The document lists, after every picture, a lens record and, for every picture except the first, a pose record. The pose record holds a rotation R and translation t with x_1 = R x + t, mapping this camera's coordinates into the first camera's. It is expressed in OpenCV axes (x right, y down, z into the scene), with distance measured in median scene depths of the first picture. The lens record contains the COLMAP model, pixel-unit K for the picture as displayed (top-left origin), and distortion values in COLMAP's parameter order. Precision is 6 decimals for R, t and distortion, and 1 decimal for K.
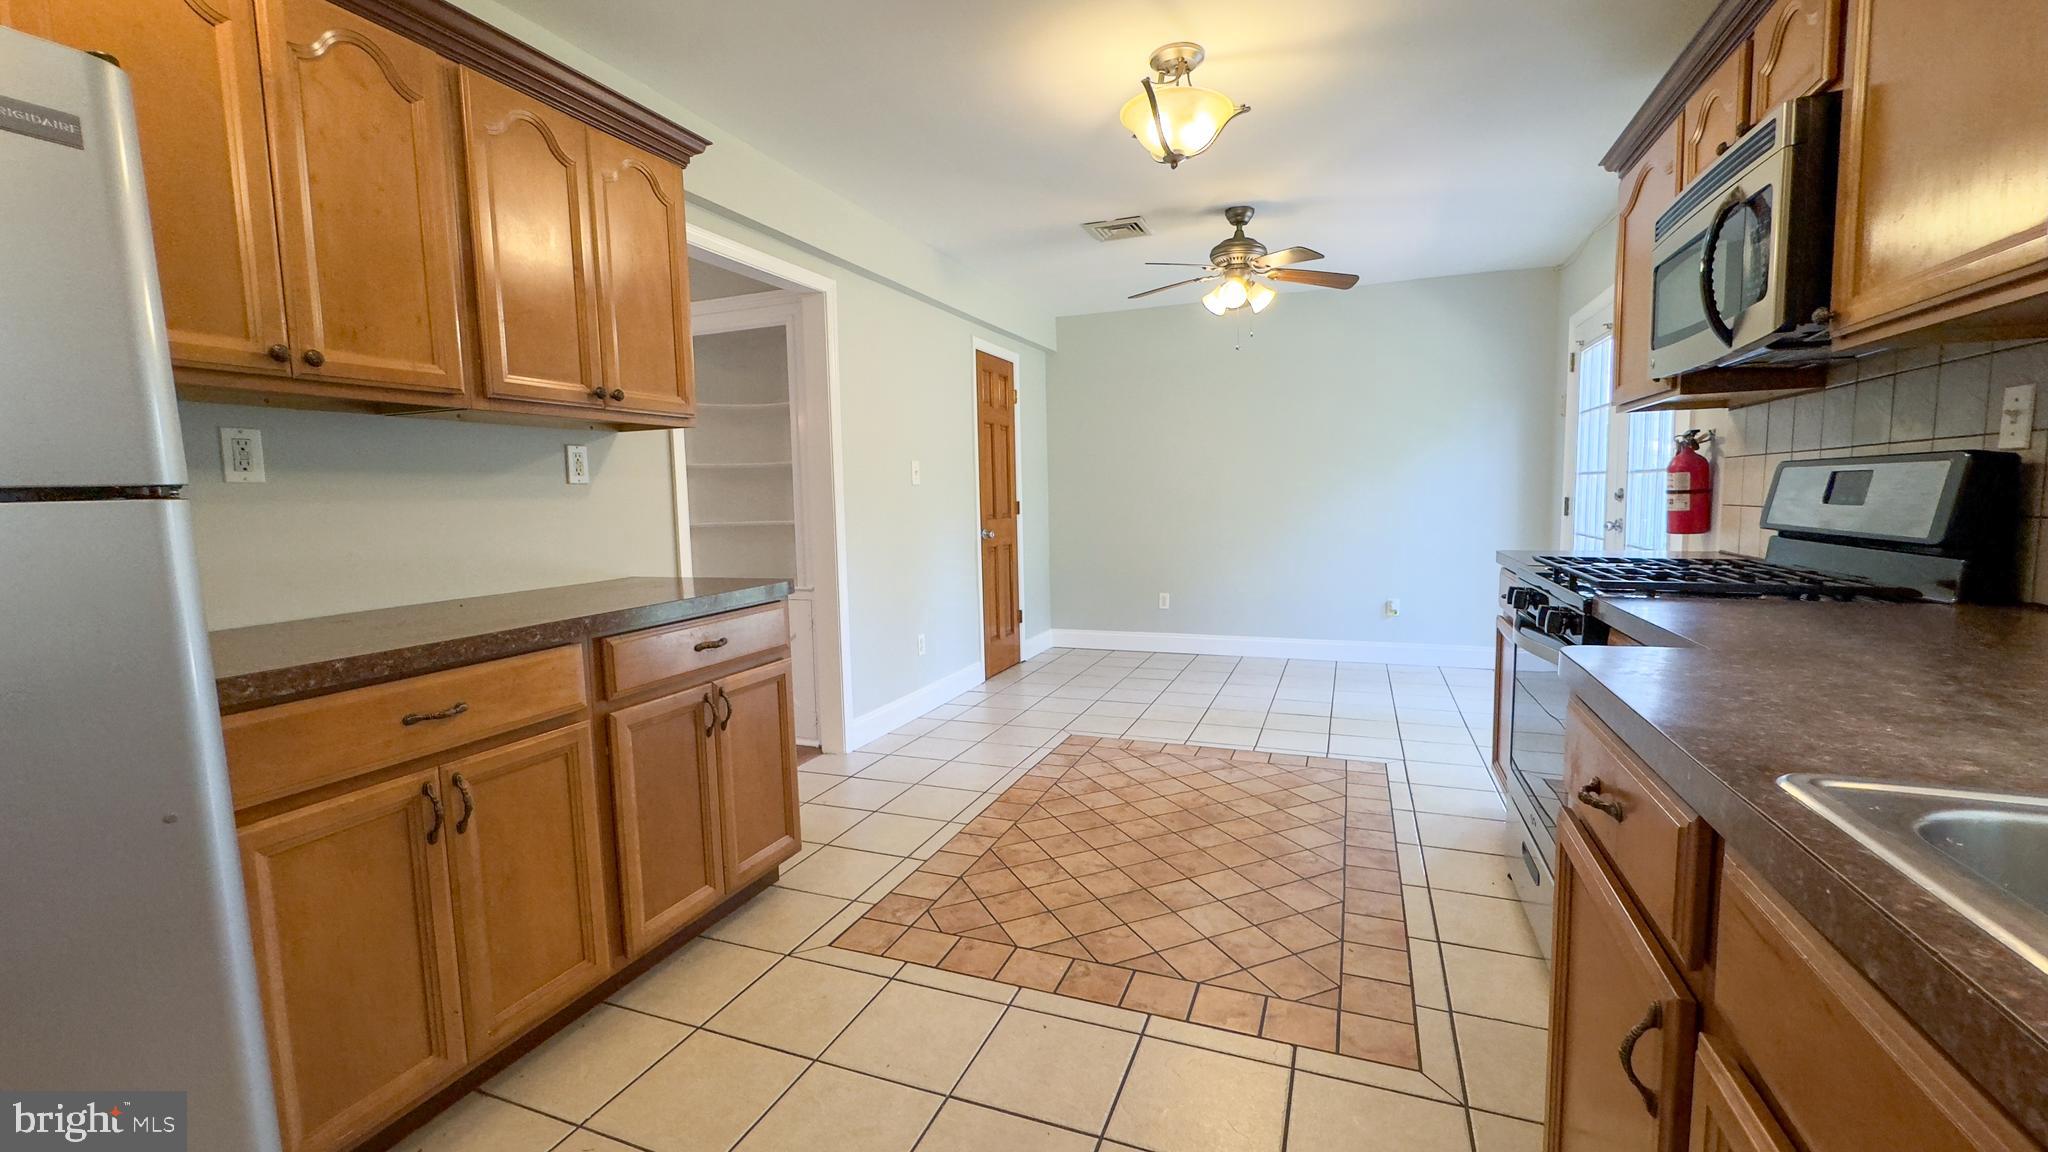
lens RADIAL K [[836.4, 0, 1023.0], [0, 836.4, 572.6], [0, 0, 1]] dist [0.000810, 0.000491]
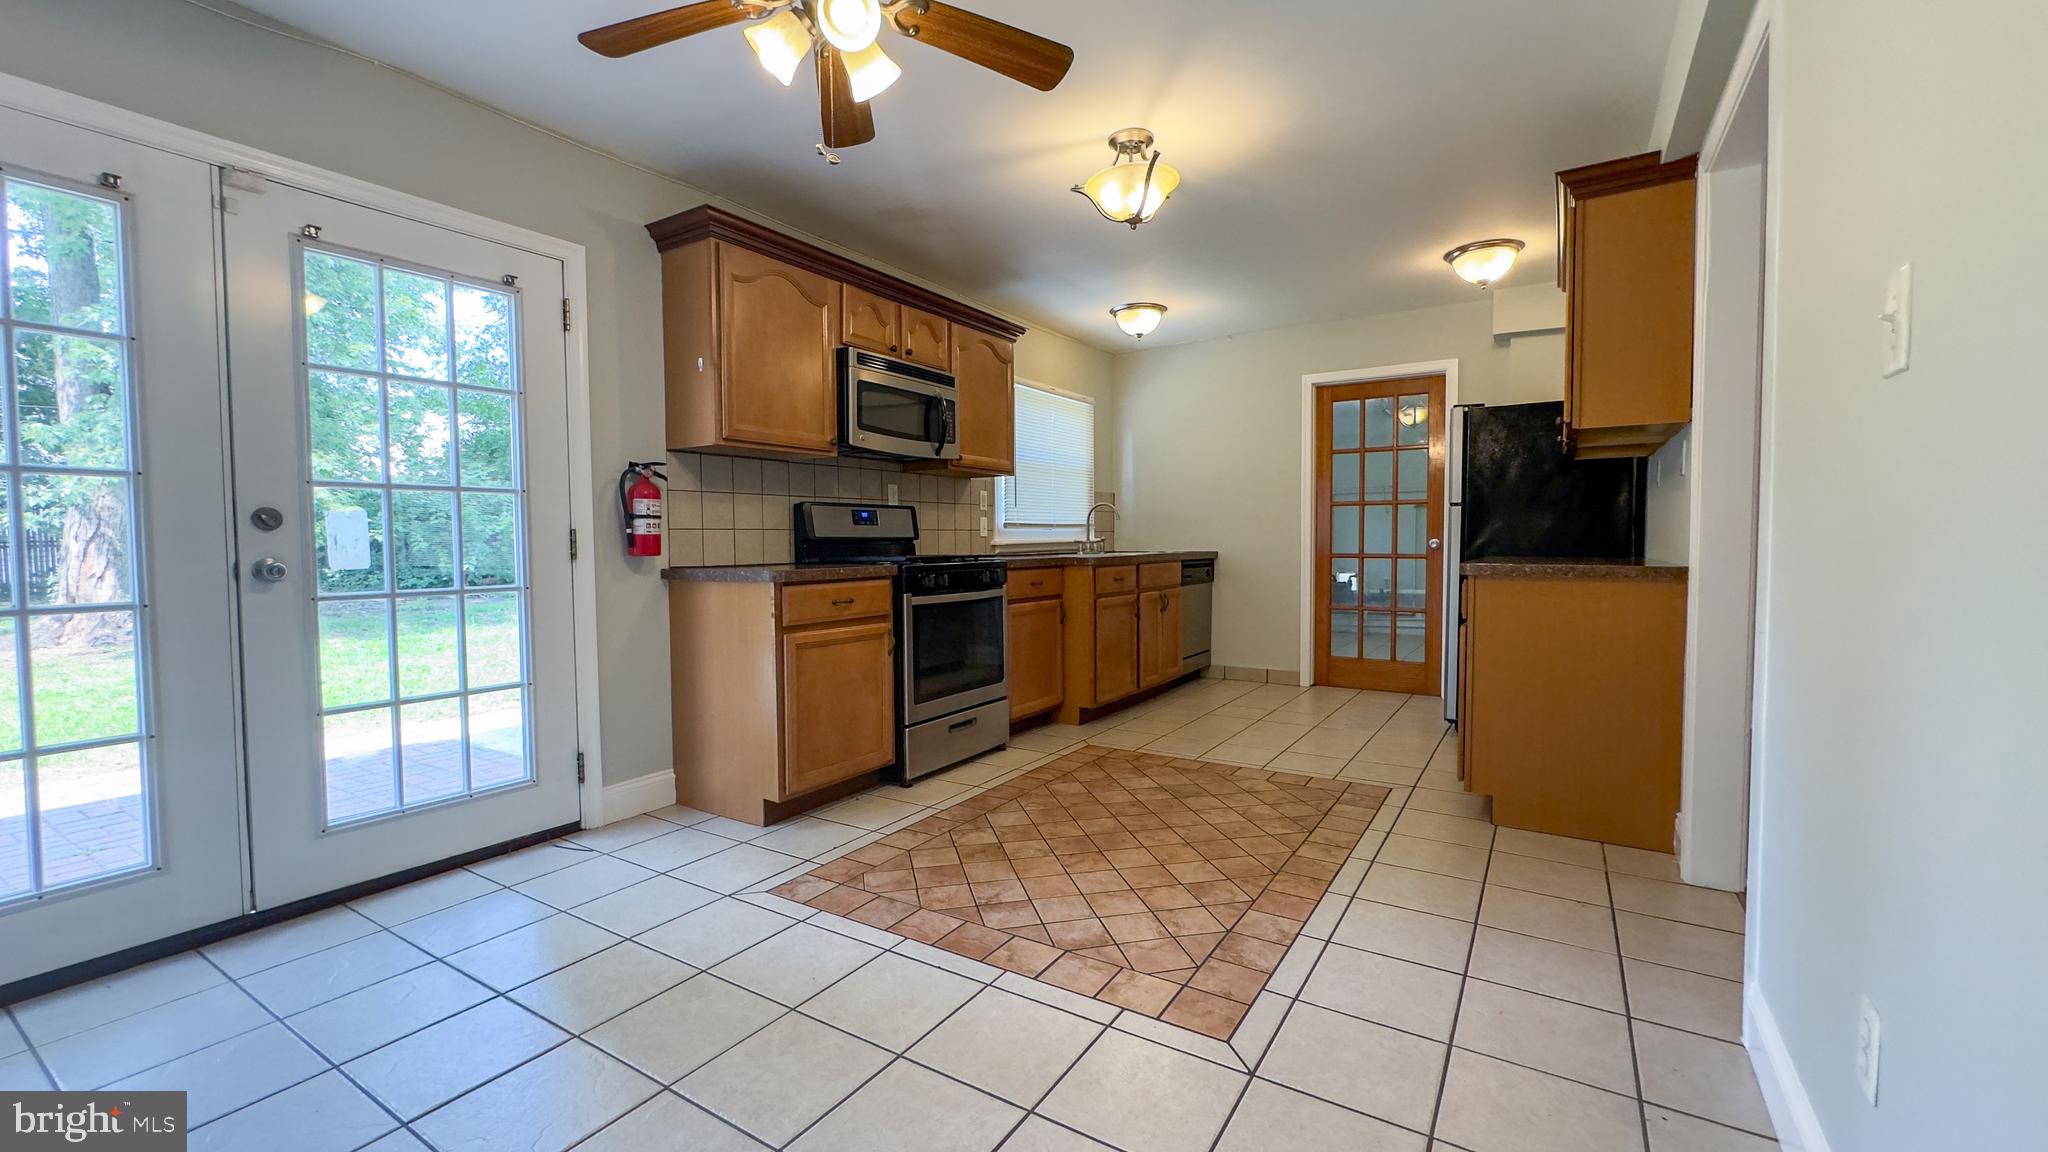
lens RADIAL K [[836.4, 0, 1023.0], [0, 836.4, 572.6], [0, 0, 1]] dist [0.000810, 0.000491]
pose [[-0.981215, 0.021964, 0.191661, 0.107307], [0.047086, 0.990717, 0.127526, -0.146093], [-0.187081, 0.134155, -0.973141, 2.042941]]
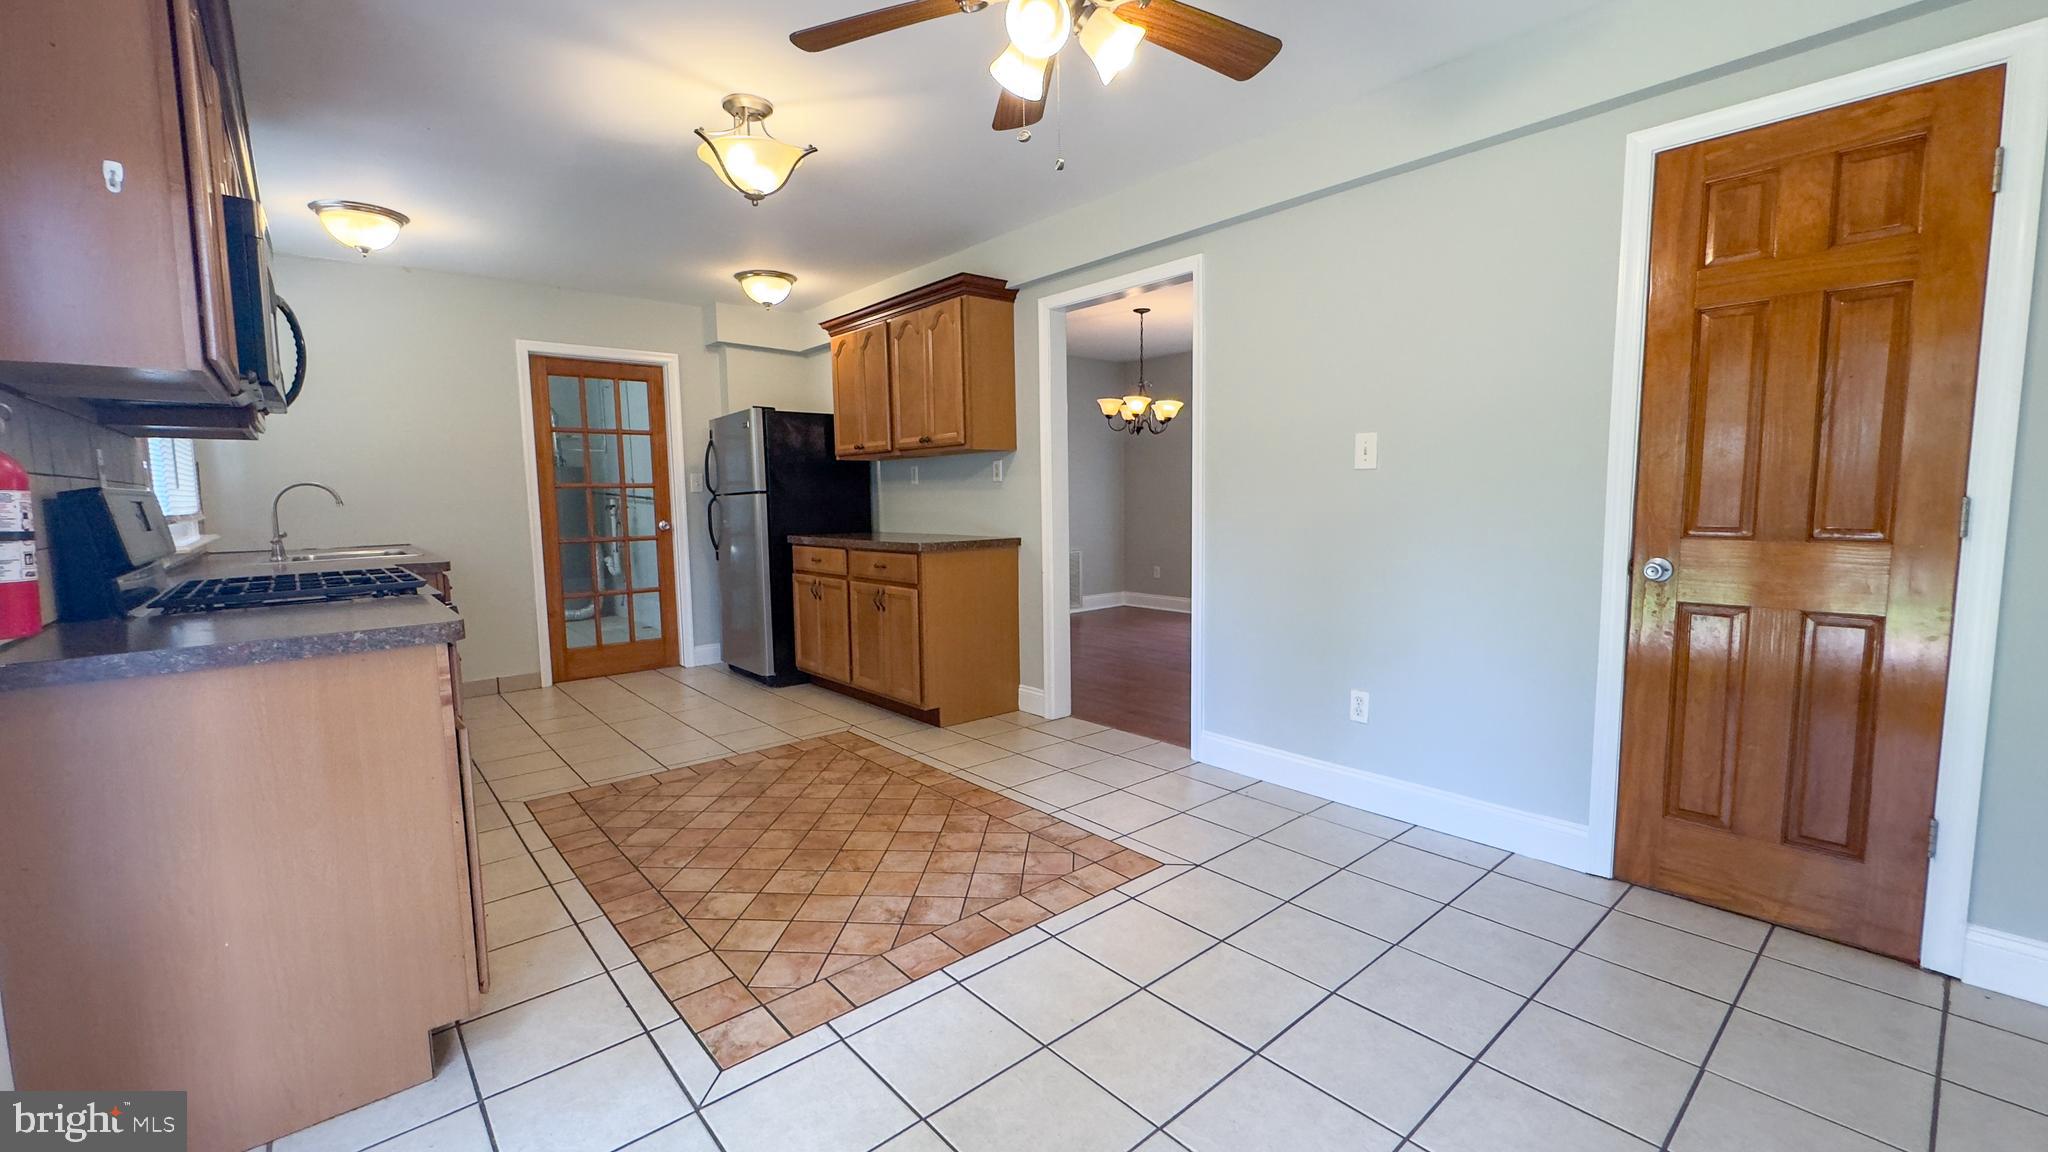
lens RADIAL K [[836.4, 0, 1023.0], [0, 836.4, 572.6], [0, 0, 1]] dist [0.000810, 0.000491]
pose [[-0.465622, 0.114949, -0.877487, 0.949227], [-0.055027, 0.985850, 0.158343, -0.181802], [0.883271, 0.122013, -0.452708, 1.705533]]
